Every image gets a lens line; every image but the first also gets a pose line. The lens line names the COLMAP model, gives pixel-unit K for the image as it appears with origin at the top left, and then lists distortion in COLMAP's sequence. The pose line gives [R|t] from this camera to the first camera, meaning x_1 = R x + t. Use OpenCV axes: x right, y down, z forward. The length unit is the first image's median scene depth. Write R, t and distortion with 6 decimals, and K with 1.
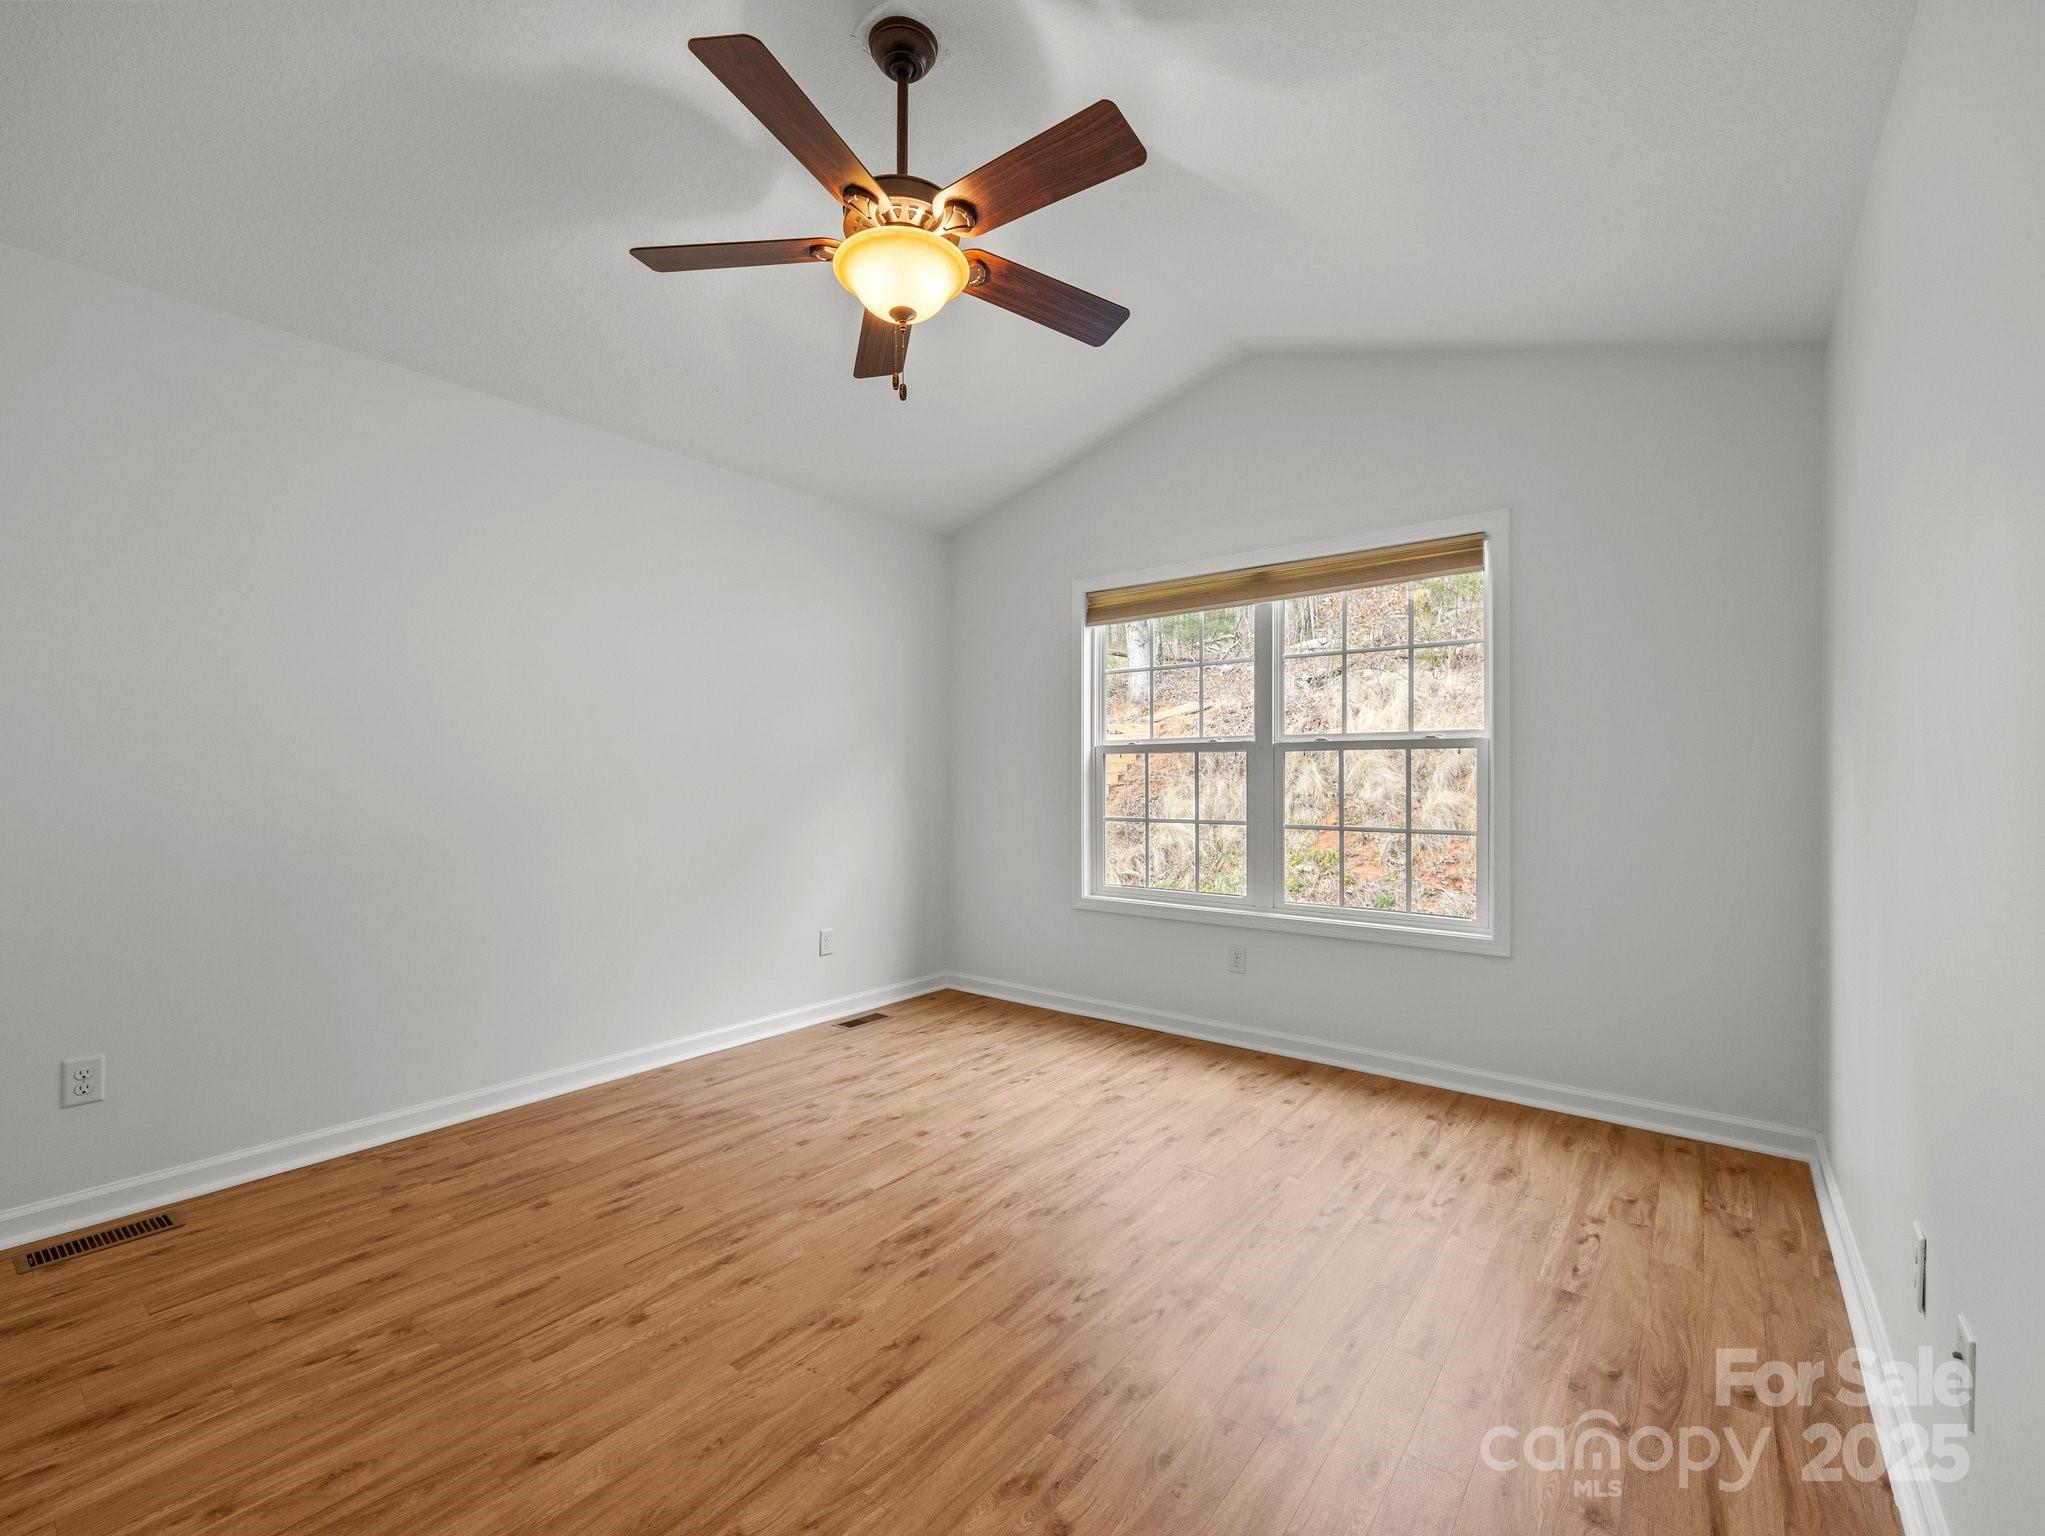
lens RADIAL K [[880.2, 0, 1025.5], [0, 880.2, 775.9], [0, 0, 1]] dist [0.001392, 0.000077]
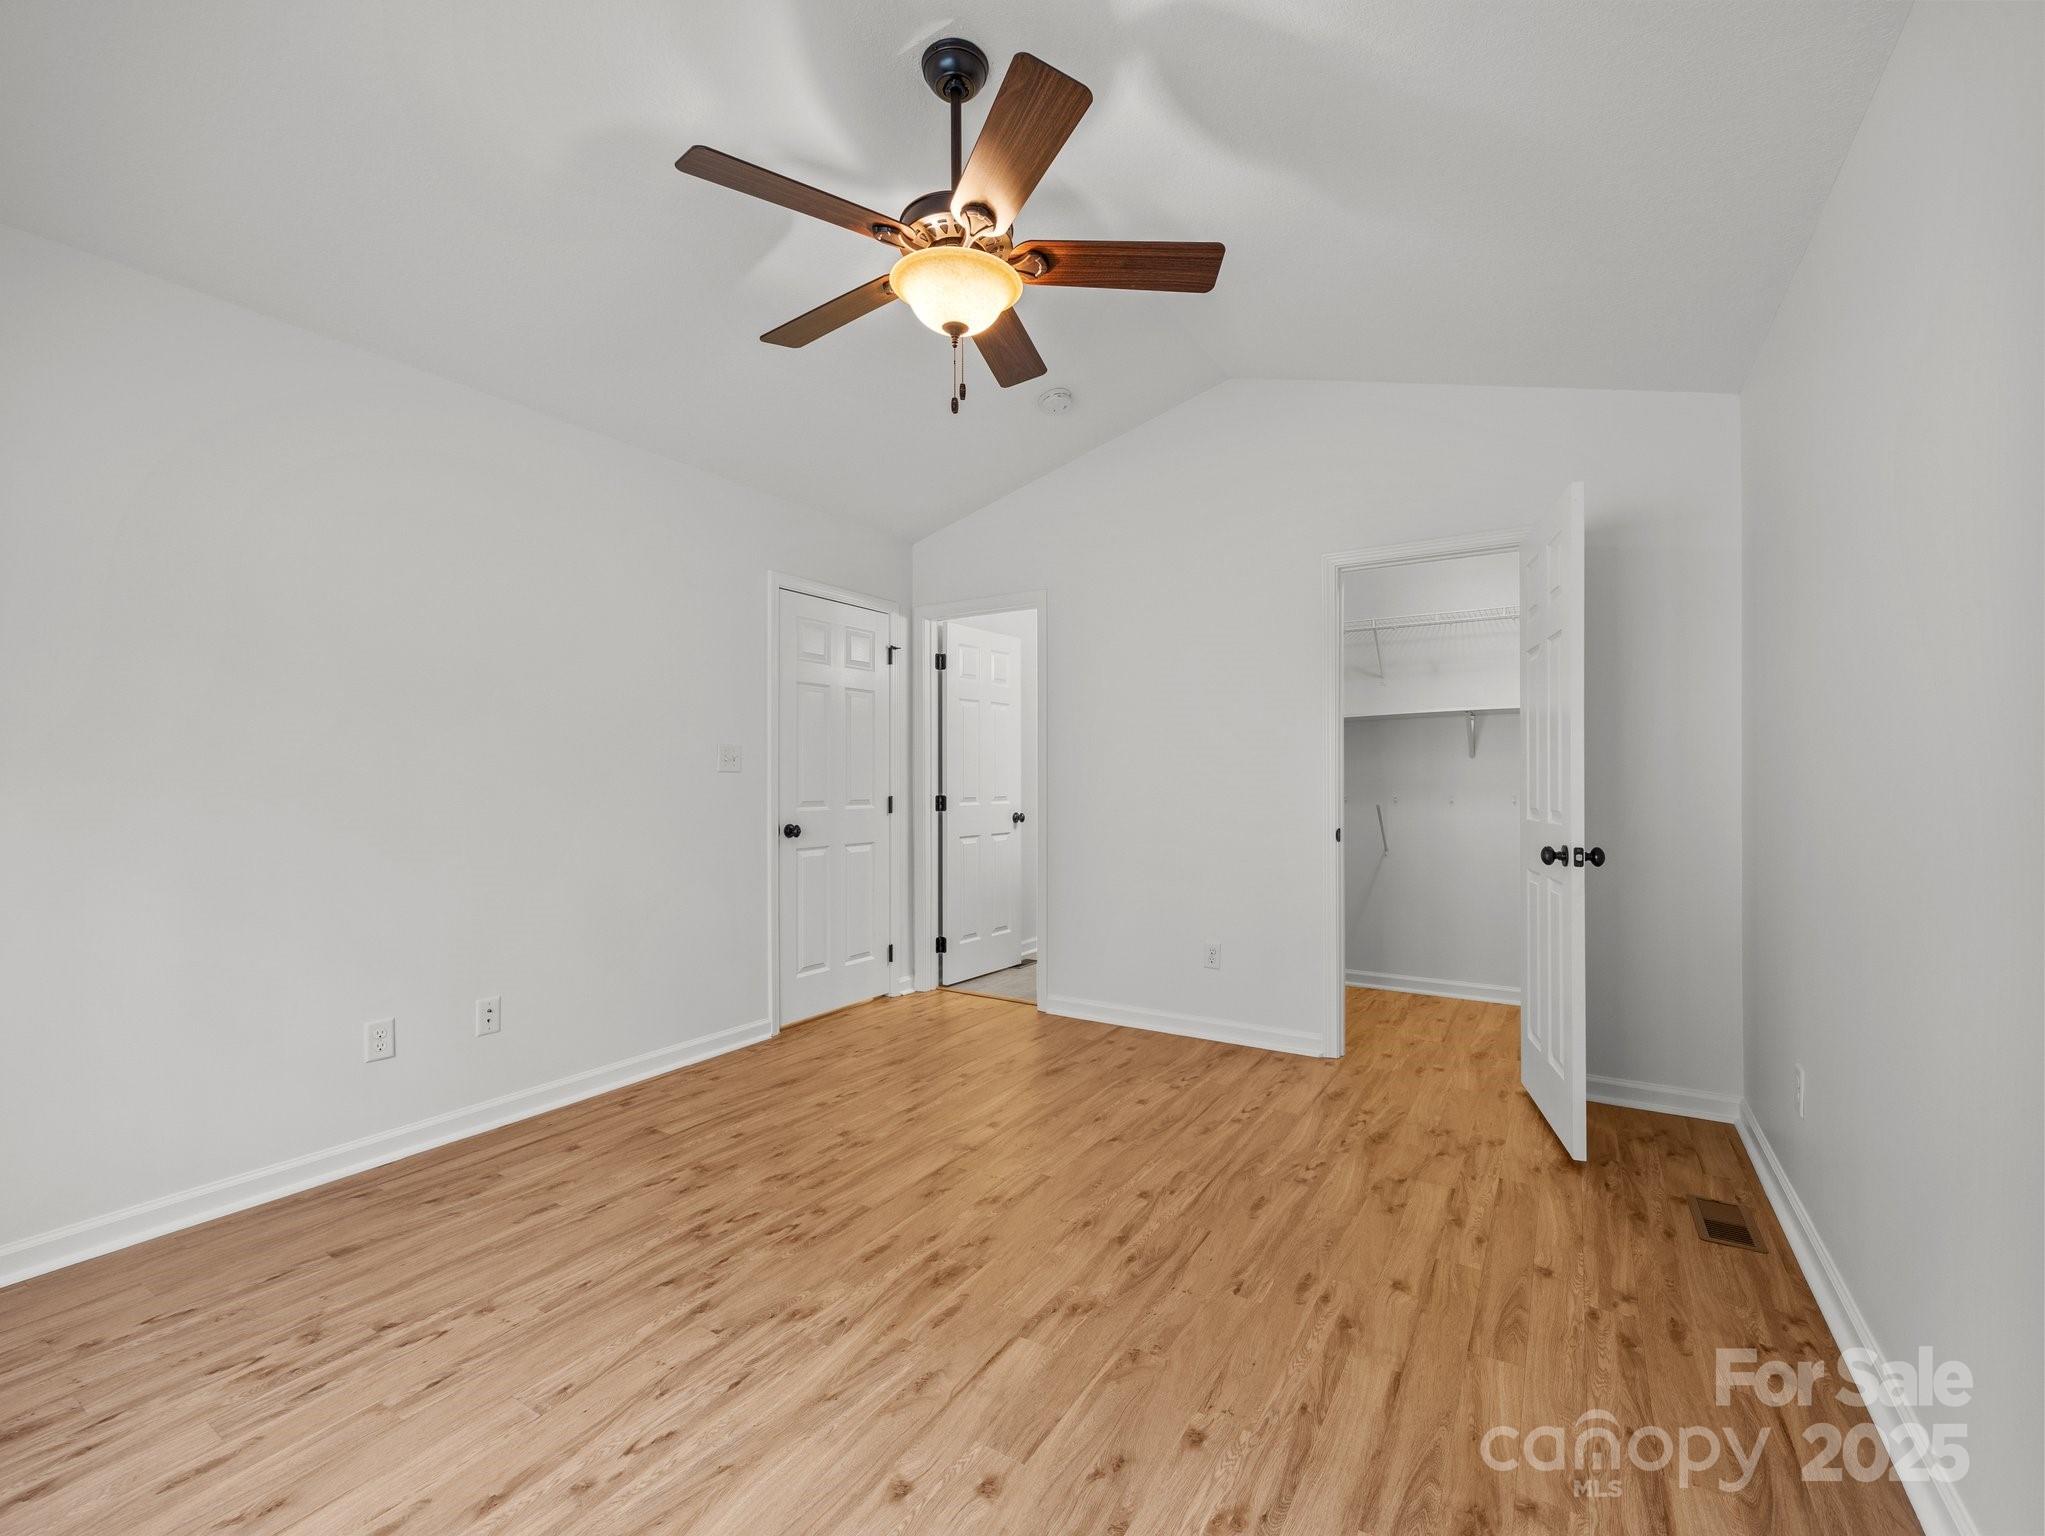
lens RADIAL K [[882.2, 0, 1022.1], [0, 882.2, 781.6], [0, 0, 1]] dist [0.000604, 0.000702]
pose [[-0.995178, 0.001490, -0.098071, -0.091232], [0.001232, 0.999996, 0.002693, -0.001275], [0.098074, 0.002559, -0.995176, 1.576778]]
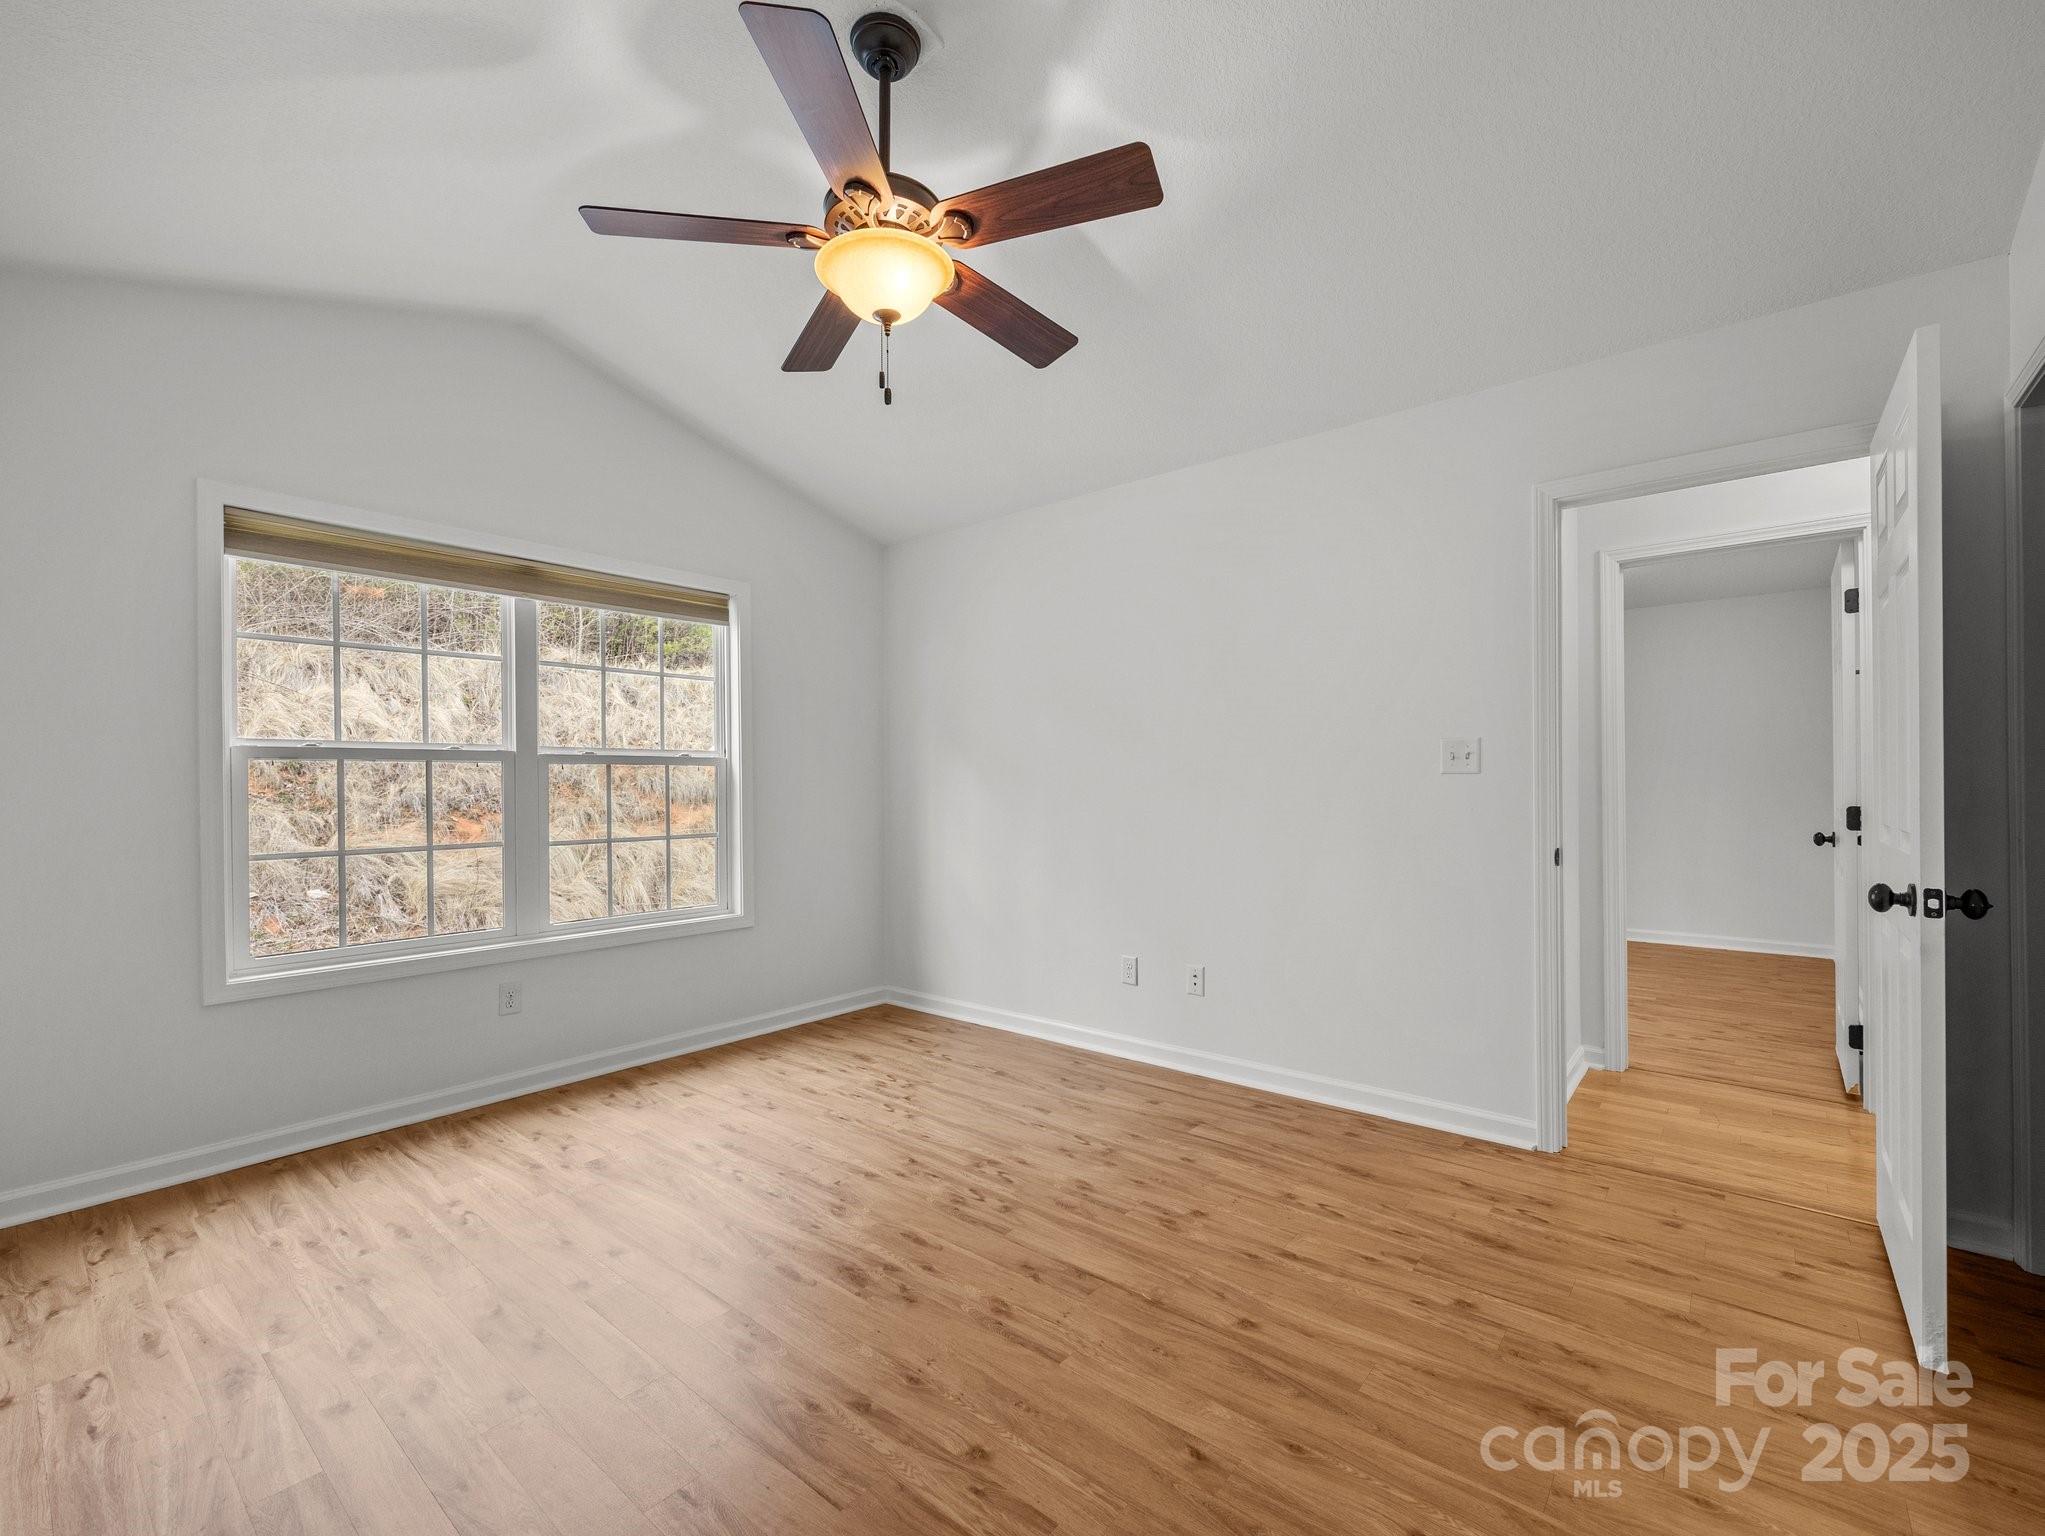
lens RADIAL K [[882.2, 0, 1022.1], [0, 882.2, 781.6], [0, 0, 1]] dist [0.000604, 0.000702]
pose [[0.036544, 0.004167, 0.999323, -0.867754], [0.006352, 0.999970, -0.004402, -0.001383], [-0.999312, 0.006508, 0.036517, 0.638043]]
